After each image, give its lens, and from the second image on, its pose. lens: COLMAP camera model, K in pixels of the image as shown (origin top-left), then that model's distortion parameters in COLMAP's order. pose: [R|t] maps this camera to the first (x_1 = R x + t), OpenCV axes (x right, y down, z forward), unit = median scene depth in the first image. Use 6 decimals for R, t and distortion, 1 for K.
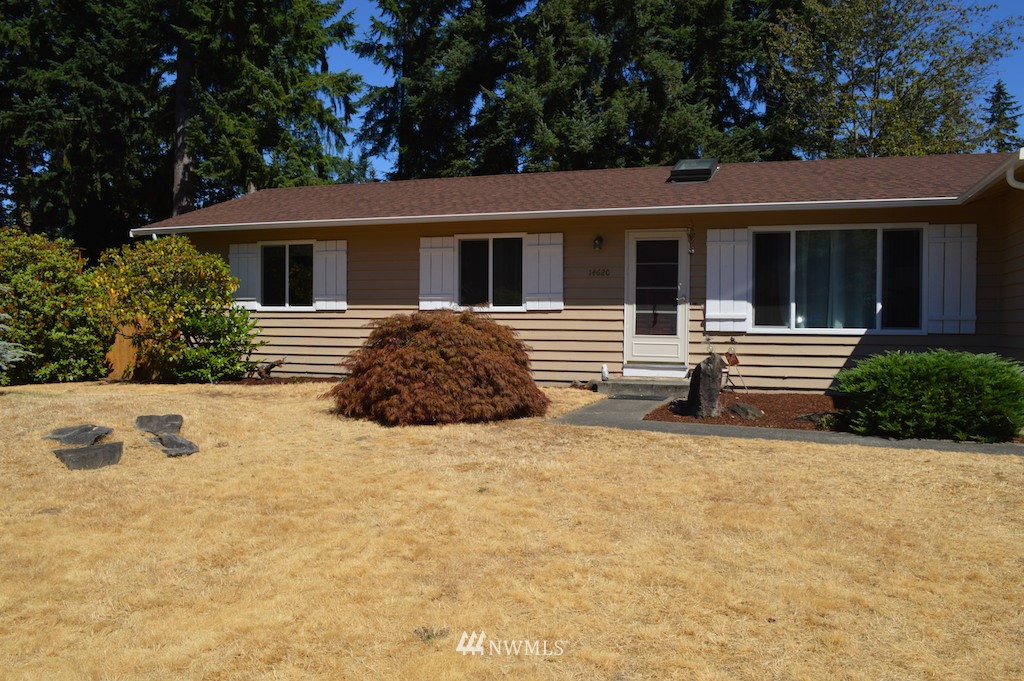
lens RADIAL K [[818.6, 0, 512.0], [0, 818.6, 340.5], [0, 0, 1]] dist [-0.081298, 0.005396]
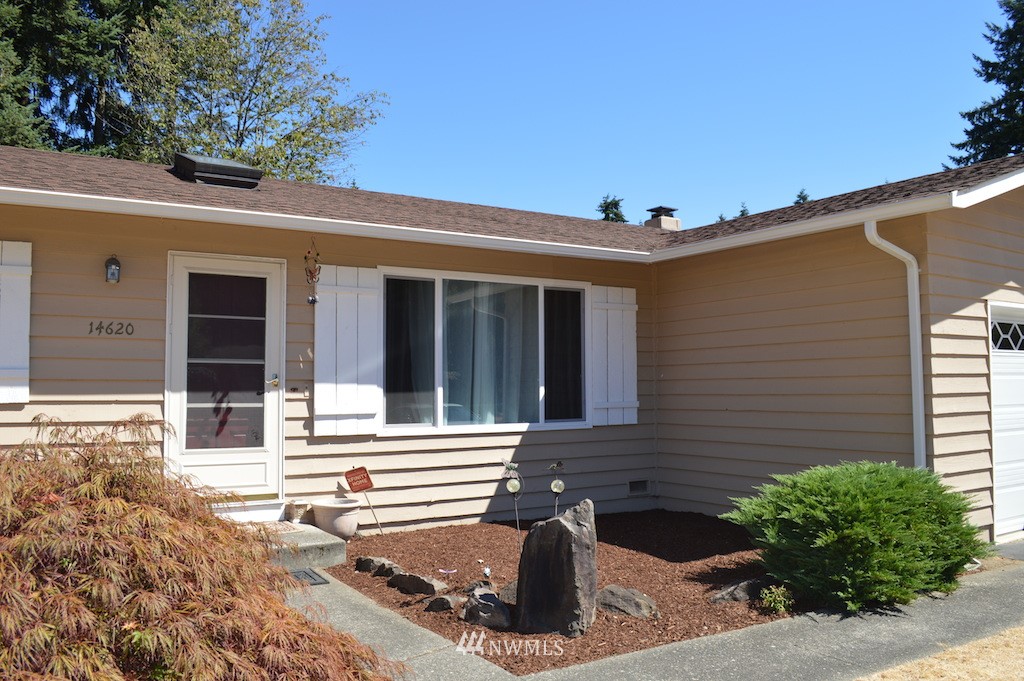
lens RADIAL K [[818.6, 0, 512.0], [0, 818.6, 340.5], [0, 0, 1]] dist [-0.081298, 0.005396]
pose [[0.621938, 0.034539, 0.782304, -0.128471], [0.029720, 0.997266, -0.067656, -0.035363], [-0.782502, 0.065328, 0.619211, 0.507007]]
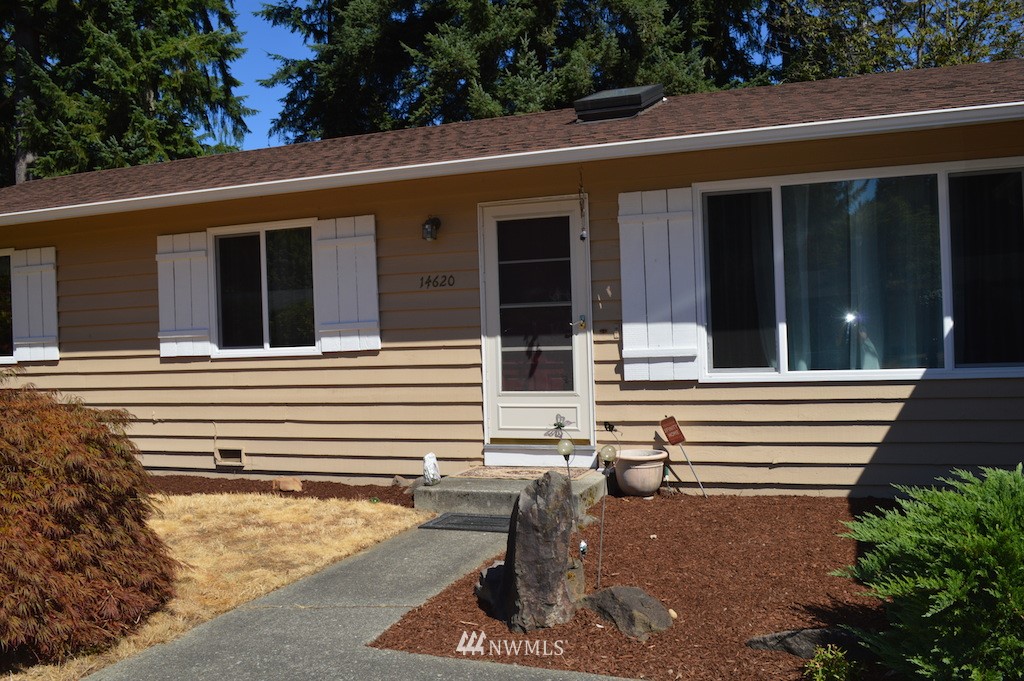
lens RADIAL K [[899.5, 0, 512.0], [0, 899.5, 340.5], [0, 0, 1]] dist [-0.073889, 0.000238]
pose [[0.998934, -0.040761, -0.021682, 0.172017], [0.040351, 0.999004, -0.019041, -0.029229], [0.022437, 0.018145, 0.999584, 0.390398]]
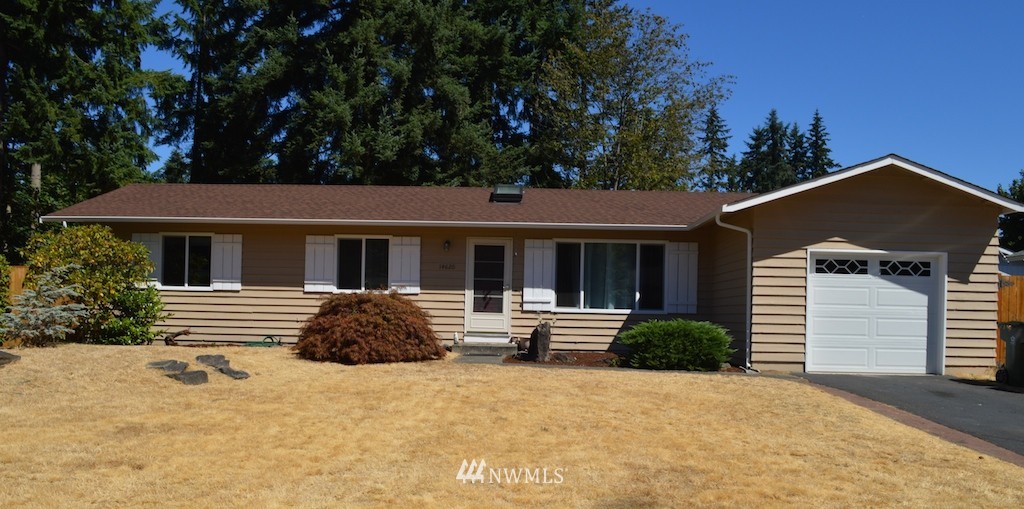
lens RADIAL K [[825.0, 0, 507.1], [0, 825.0, 319.1], [0, 0, 1]] dist [-0.078540, -0.000461]
pose [[0.952989, 0.012149, 0.302762, -0.218208], [-0.007444, 0.999833, -0.016690, 0.027464], [-0.302915, 0.013652, 0.952920, -0.354072]]
